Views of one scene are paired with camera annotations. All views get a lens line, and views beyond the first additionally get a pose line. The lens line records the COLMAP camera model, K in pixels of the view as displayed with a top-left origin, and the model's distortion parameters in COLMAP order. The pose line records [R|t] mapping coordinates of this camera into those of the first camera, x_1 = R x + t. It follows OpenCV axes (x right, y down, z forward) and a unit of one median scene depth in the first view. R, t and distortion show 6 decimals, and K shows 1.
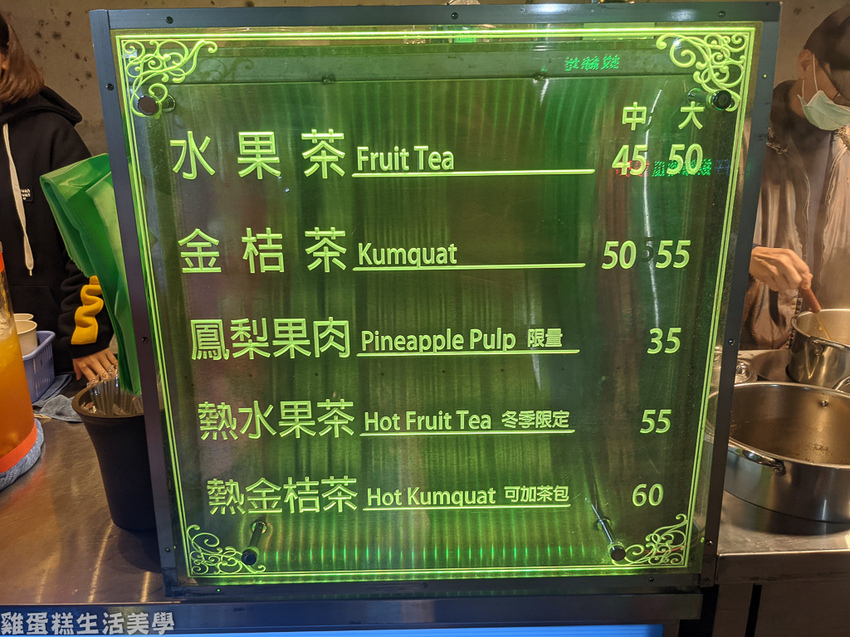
lens RADIAL K [[660.7, 0, 420.7], [0, 660.7, 318.9], [0, 0, 1]] dist [0.030106, -0.016590]
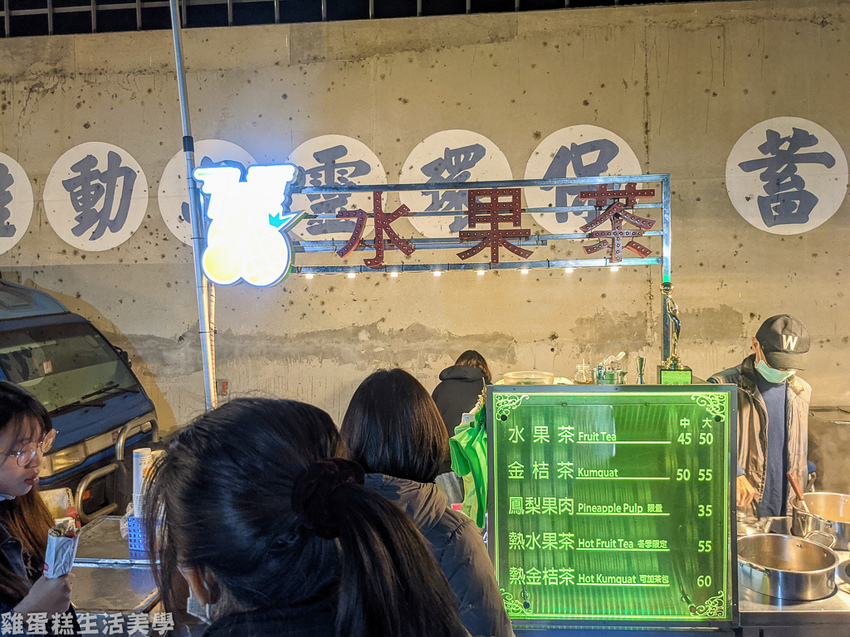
lens RADIAL K [[660.7, 0, 428.2], [0, 660.7, 312.8], [0, 0, 1]] dist [0.030106, -0.016590]
pose [[0.997196, -0.000281, -0.074838, -0.462206], [-0.017281, 0.972103, -0.233916, -0.084663], [0.072815, 0.234553, 0.969372, -1.608077]]
